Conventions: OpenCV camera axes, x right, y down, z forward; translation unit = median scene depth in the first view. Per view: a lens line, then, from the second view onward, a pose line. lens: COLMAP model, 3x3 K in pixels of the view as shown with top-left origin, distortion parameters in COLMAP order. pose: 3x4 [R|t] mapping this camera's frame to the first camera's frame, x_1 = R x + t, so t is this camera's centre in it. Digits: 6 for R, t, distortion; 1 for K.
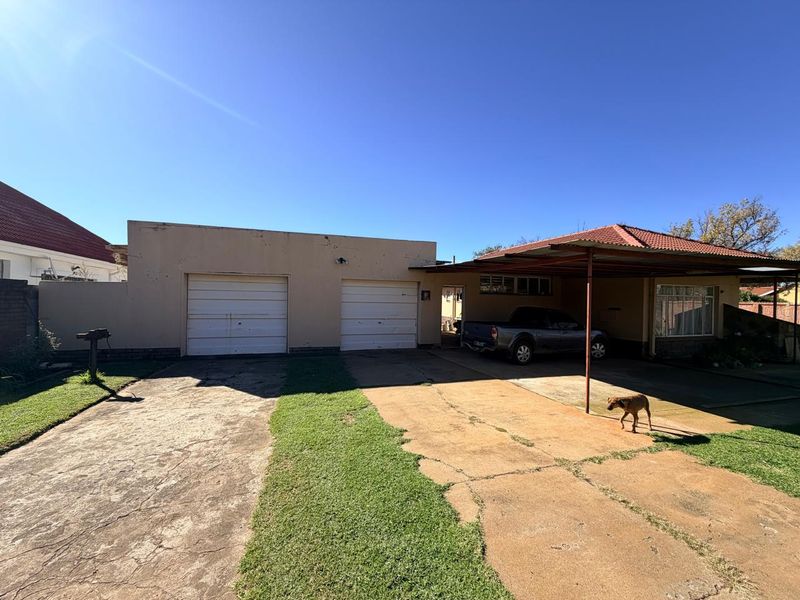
lens RADIAL K [[318.2, 0, 399.6], [0, 318.2, 300.3], [0, 0, 1]] dist [0.000775, 0.000655]
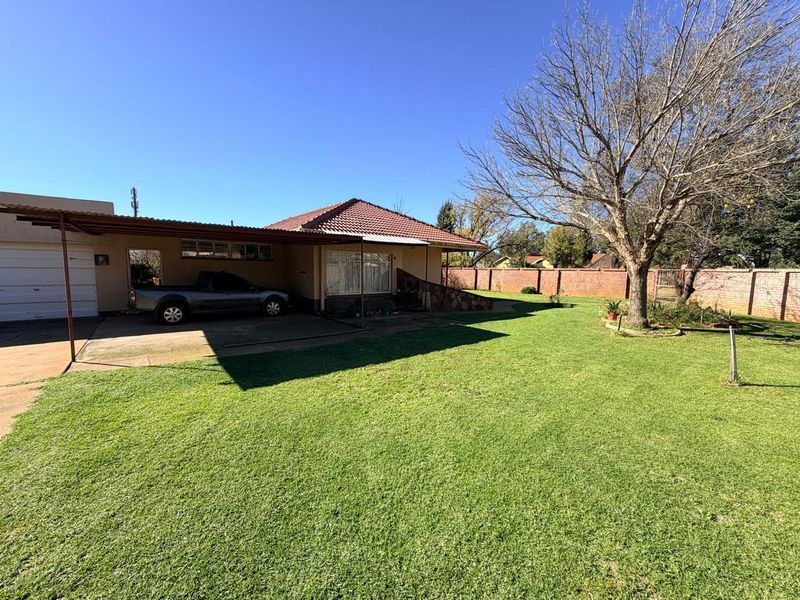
lens RADIAL K [[318.2, 0, 400.1], [0, 318.2, 300.1], [0, 0, 1]] dist [0.000775, 0.000655]
pose [[0.934421, -0.039125, 0.354016, 0.610412], [0.003355, 0.994871, 0.101097, 0.011832], [-0.356155, -0.093279, 0.929759, -0.218256]]
